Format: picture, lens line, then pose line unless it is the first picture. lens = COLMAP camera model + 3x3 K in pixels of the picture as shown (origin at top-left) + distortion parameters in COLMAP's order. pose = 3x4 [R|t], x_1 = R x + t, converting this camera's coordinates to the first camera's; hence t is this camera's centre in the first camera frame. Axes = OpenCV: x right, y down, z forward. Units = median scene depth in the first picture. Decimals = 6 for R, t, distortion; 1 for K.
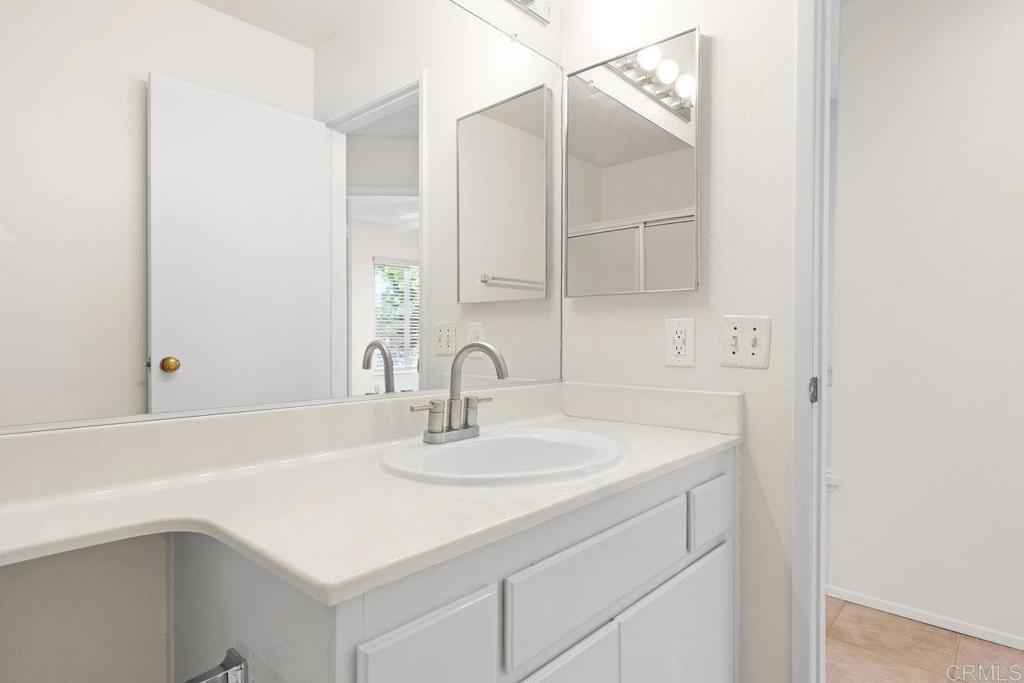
lens RADIAL K [[569.4, 0, 513.7], [0, 569.4, 341.6], [0, 0, 1]] dist [-0.001687, -0.000072]
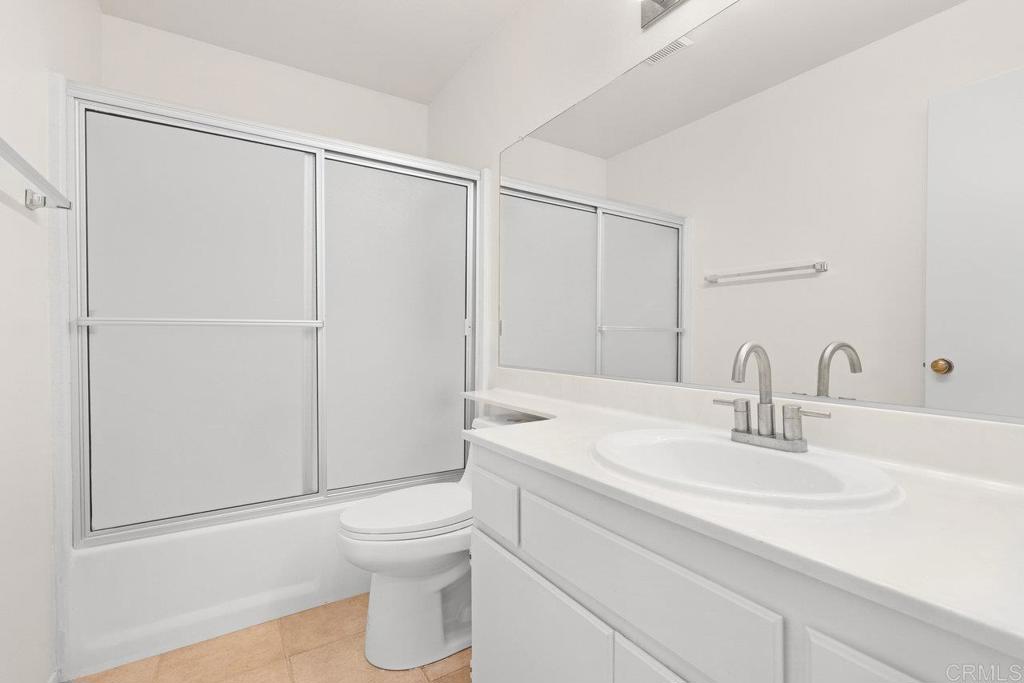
lens RADIAL K [[465.3, 0, 513.8], [0, 465.3, 341.2], [0, 0, 1]] dist [-0.000320, -0.000002]
pose [[-0.260794, 0.001051, -0.965394, 0.757518], [-0.009333, 0.999950, 0.003609, -0.001405], [0.965349, 0.009952, -0.260772, 0.801940]]
